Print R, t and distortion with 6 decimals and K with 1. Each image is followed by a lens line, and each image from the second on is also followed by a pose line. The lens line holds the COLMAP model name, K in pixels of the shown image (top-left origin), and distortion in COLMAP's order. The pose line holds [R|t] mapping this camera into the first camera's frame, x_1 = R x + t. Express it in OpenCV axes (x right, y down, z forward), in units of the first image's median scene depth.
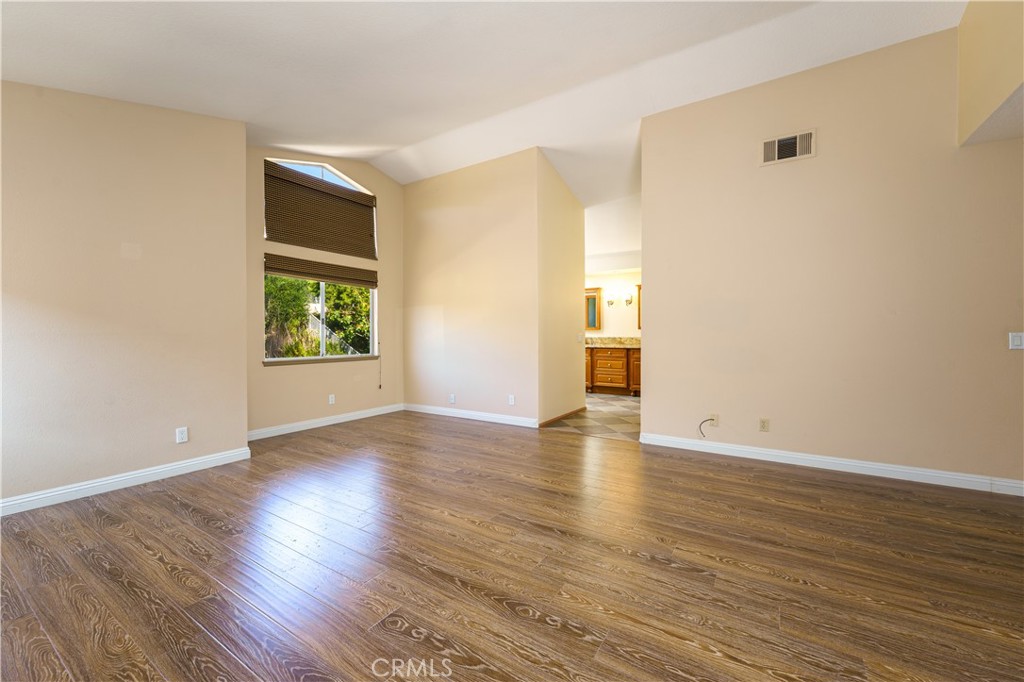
lens RADIAL K [[409.8, 0, 520.5], [0, 409.8, 338.6], [0, 0, 1]] dist [0.003639, -0.000048]
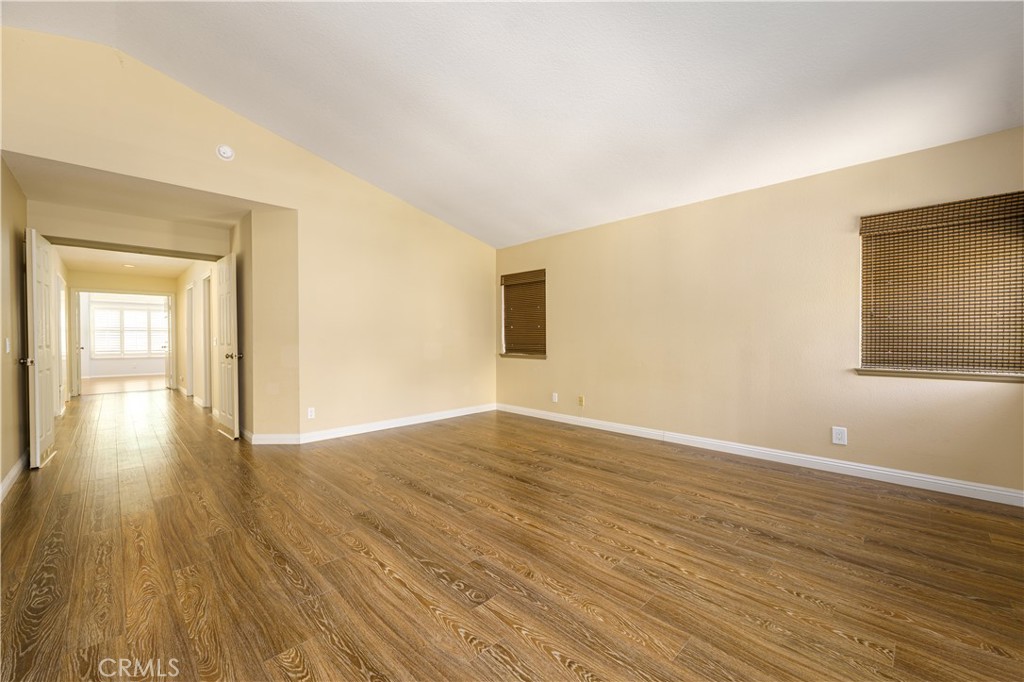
lens RADIAL K [[409.8, 0, 508.6], [0, 409.8, 339.3], [0, 0, 1]] dist [0.003639, -0.000048]
pose [[-0.969805, 0.004921, 0.243831, -0.356678], [0.009229, 0.999821, 0.016528, -0.016639], [-0.243706, 0.018279, -0.969677, 1.718597]]
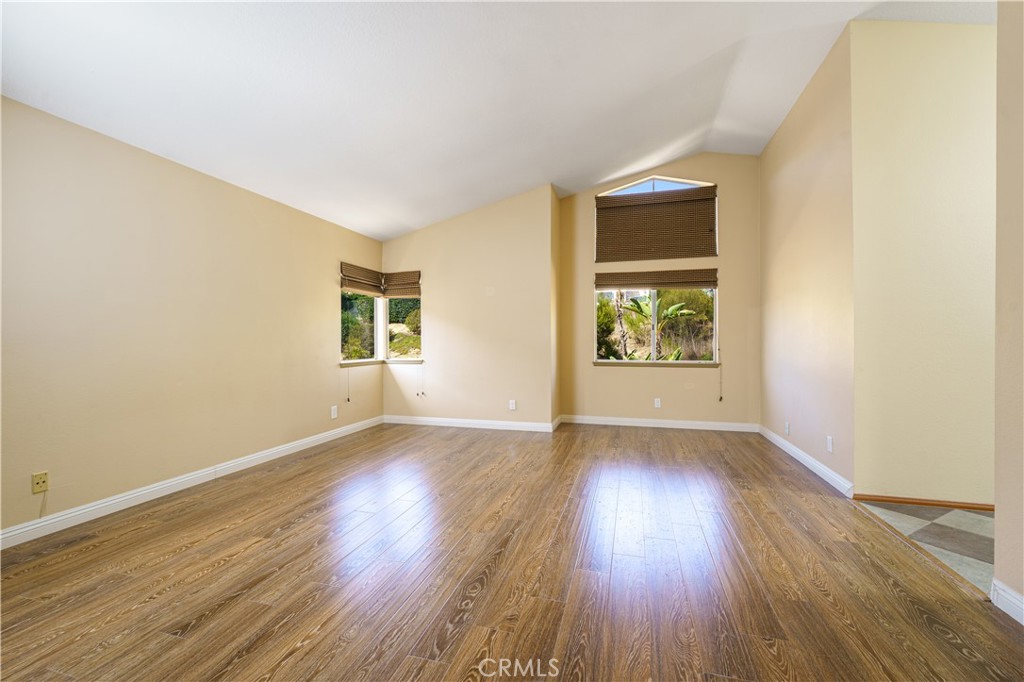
lens RADIAL K [[435.8, 0, 509.5], [0, 435.8, 342.5], [0, 0, 1]] dist [-0.001118, -0.000593]
pose [[0.275238, 0.005658, -0.961359, 0.842205], [-0.007608, 0.999964, 0.003707, -0.007293], [0.961346, 0.006294, 0.275272, 0.598371]]
